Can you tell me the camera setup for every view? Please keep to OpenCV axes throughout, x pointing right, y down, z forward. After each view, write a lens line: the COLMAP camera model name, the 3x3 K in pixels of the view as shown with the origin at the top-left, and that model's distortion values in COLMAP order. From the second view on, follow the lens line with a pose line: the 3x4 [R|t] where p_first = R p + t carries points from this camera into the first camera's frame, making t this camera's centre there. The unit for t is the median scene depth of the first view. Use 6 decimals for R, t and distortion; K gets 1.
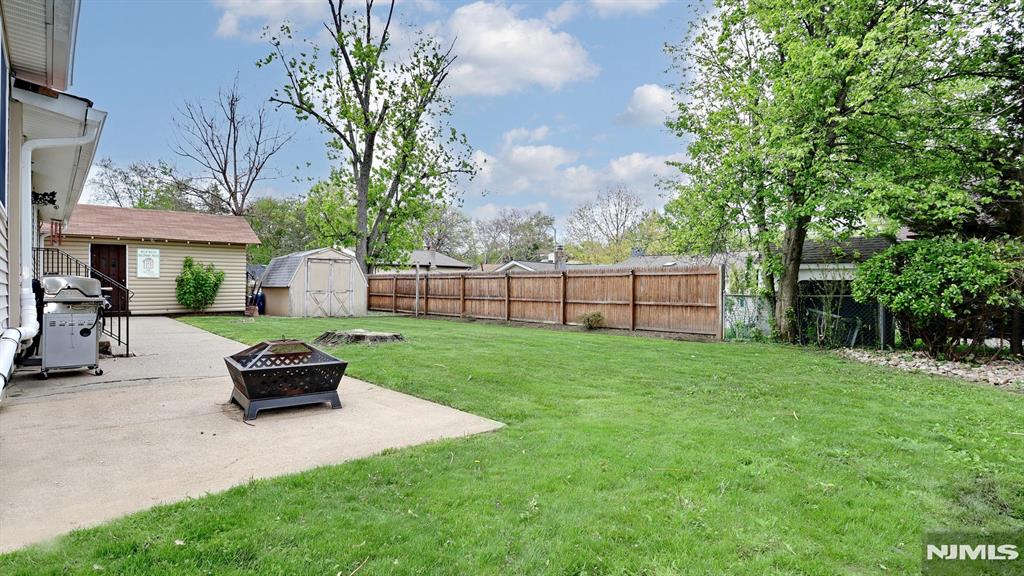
lens RADIAL K [[489.7, 0, 507.1], [0, 489.7, 289.0], [0, 0, 1]] dist [-0.079295, 0.045118]
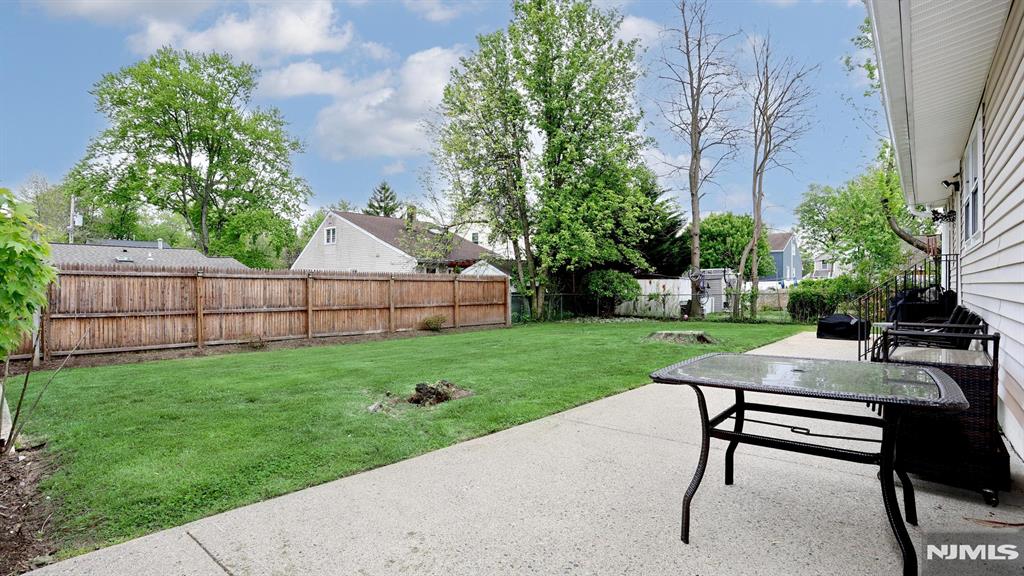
lens RADIAL K [[489.7, 0, 507.1], [0, 489.7, 289.0], [0, 0, 1]] dist [-0.079295, 0.045118]
pose [[-0.116812, -0.002028, 0.993152, -0.855596], [0.007090, 0.999971, 0.002876, -0.009845], [-0.993129, 0.007377, -0.116795, 0.910637]]
